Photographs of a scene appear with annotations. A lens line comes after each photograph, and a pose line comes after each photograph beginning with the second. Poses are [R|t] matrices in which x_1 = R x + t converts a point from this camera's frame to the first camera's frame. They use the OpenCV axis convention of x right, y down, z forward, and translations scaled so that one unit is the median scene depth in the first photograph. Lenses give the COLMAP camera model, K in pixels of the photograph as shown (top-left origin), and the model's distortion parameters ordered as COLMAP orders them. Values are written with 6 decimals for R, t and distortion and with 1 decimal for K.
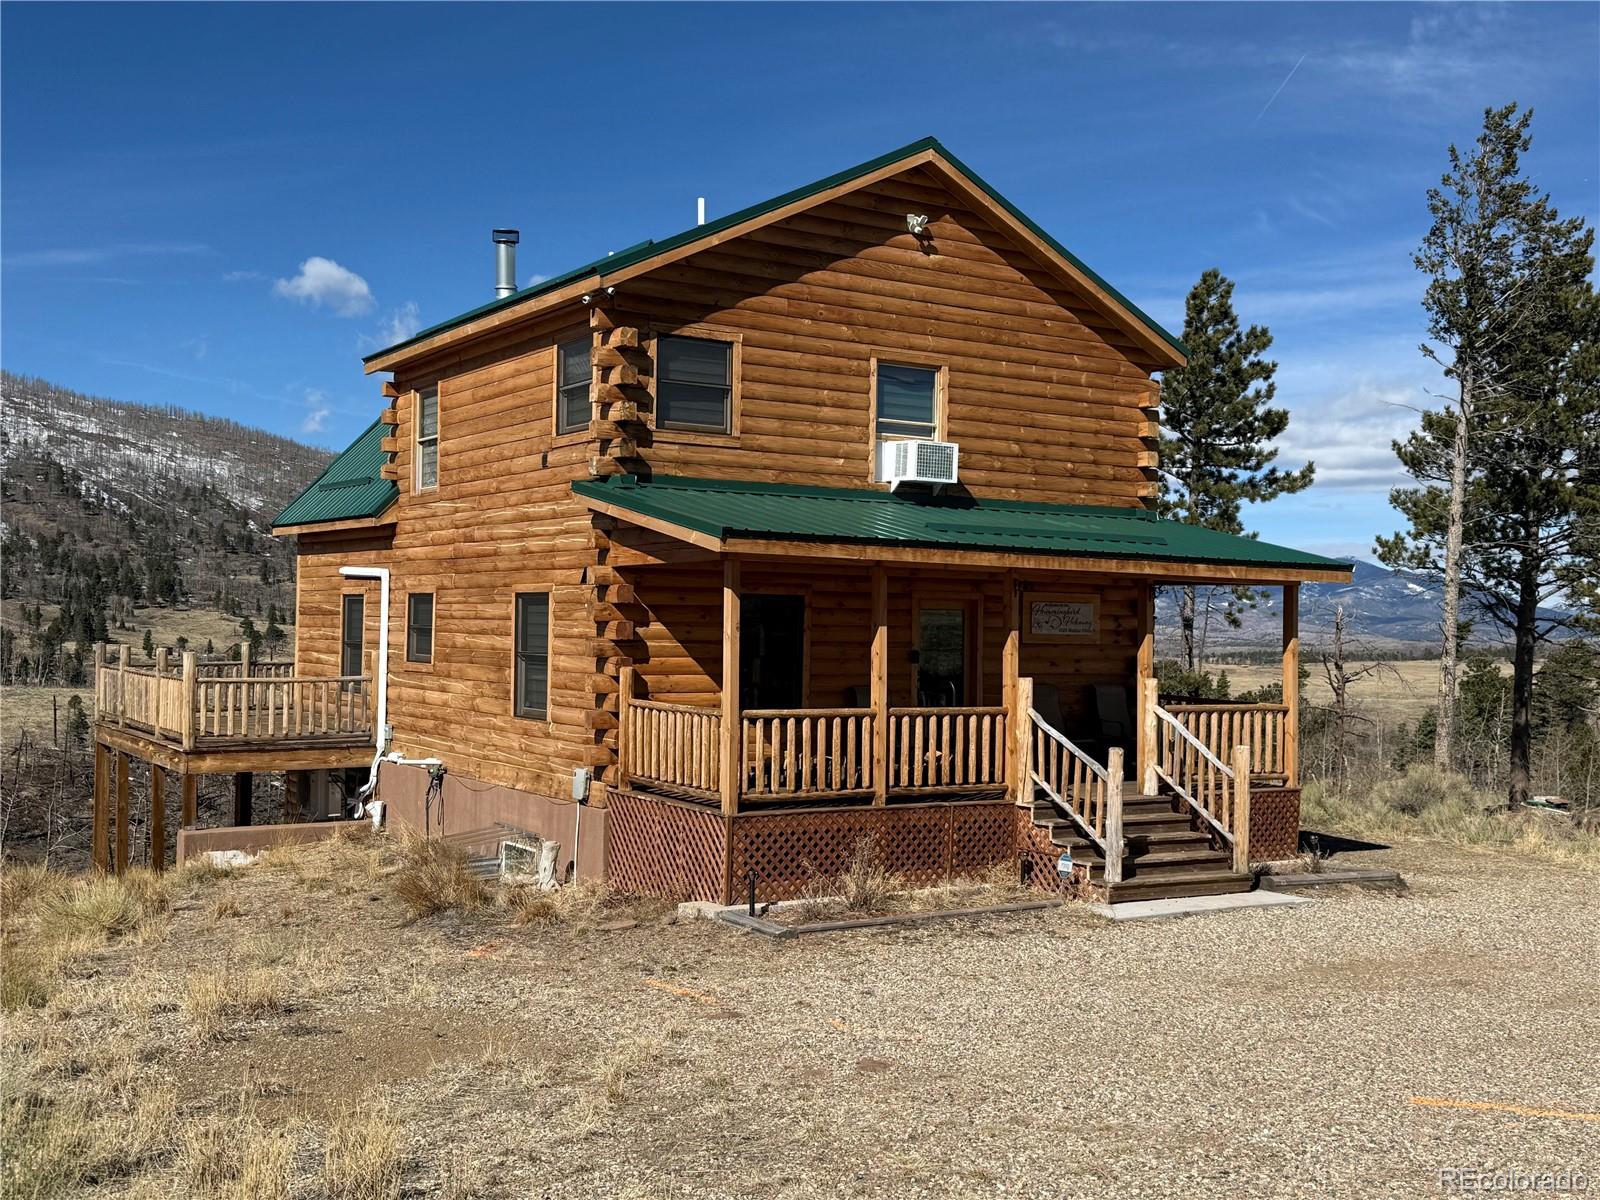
lens RADIAL K [[1670.8, 0, 794.3], [0, 1670.8, 603.9], [0, 0, 1]] dist [0.068890, 0.000000]
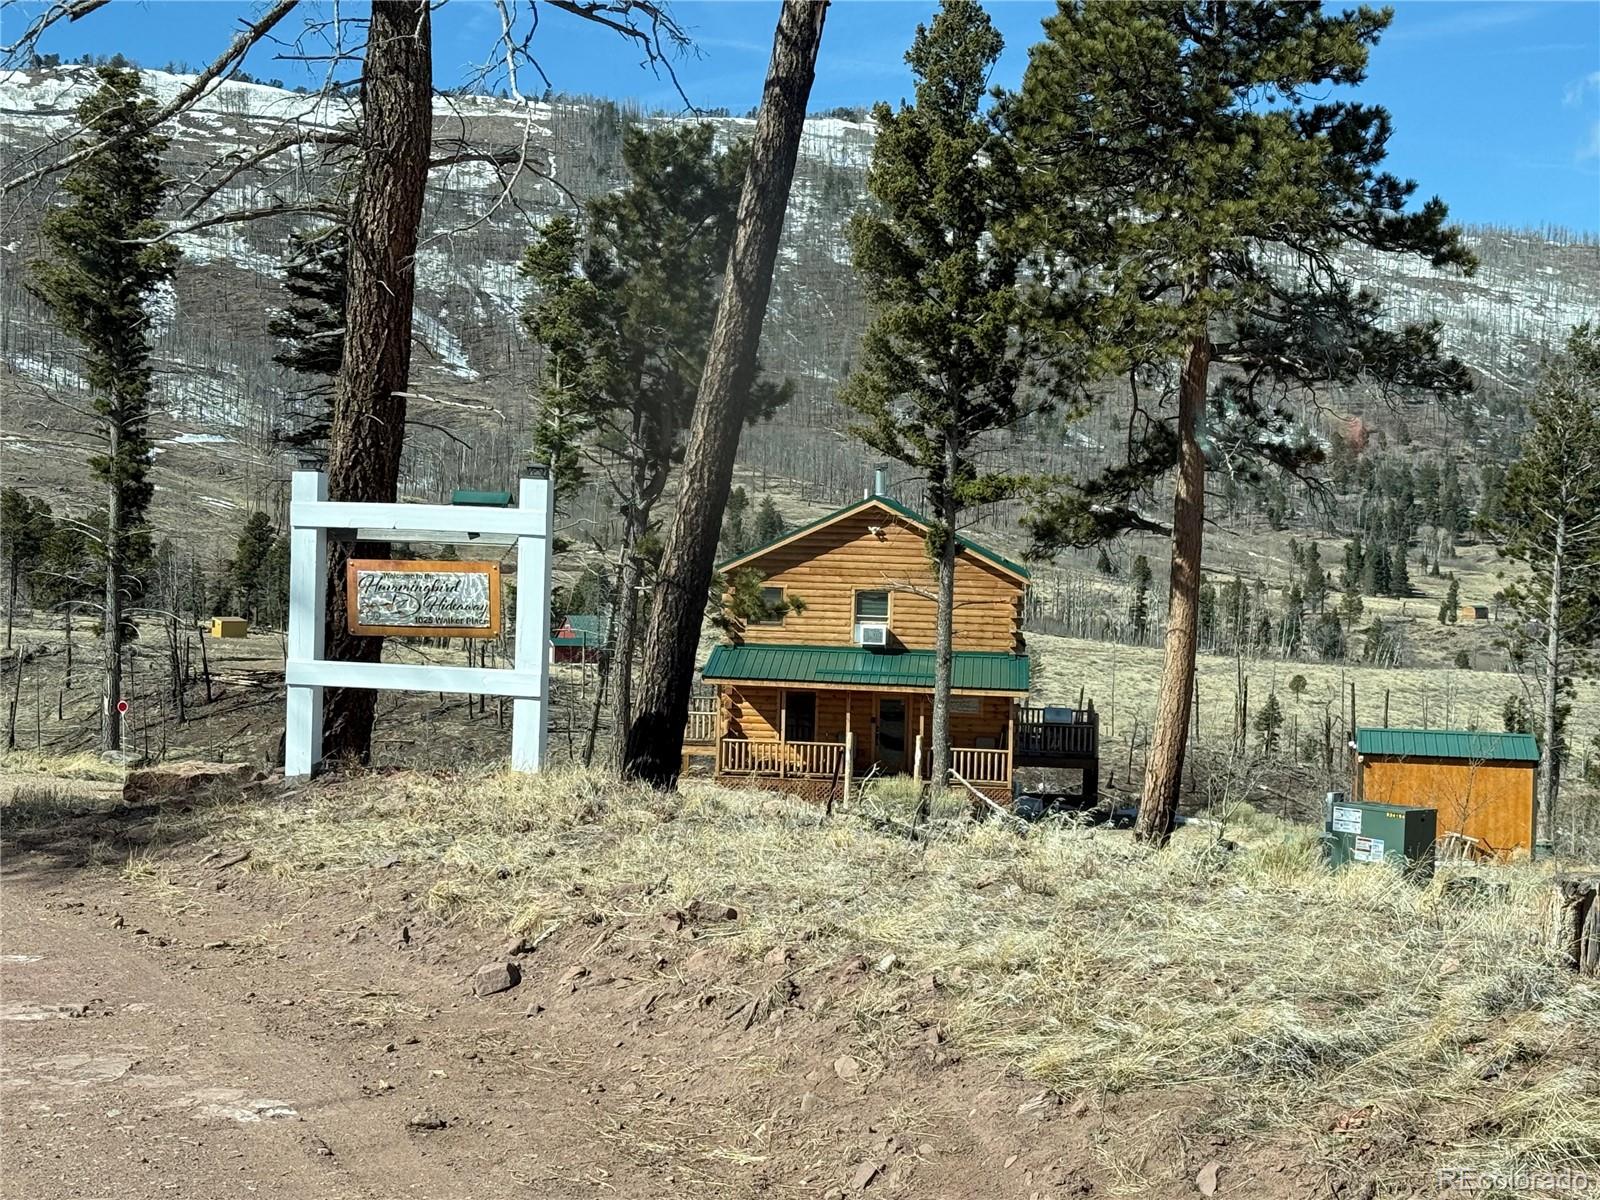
lens RADIAL K [[3004.4, 0, 801.6], [0, 3004.4, 596.1], [0, 0, 1]] dist [0.081942, 0.000000]
pose [[0.799417, 0.027431, -0.600150, 2.393725], [-0.009981, 0.999426, 0.032386, -0.262730], [0.600694, -0.019900, 0.799232, -2.270625]]
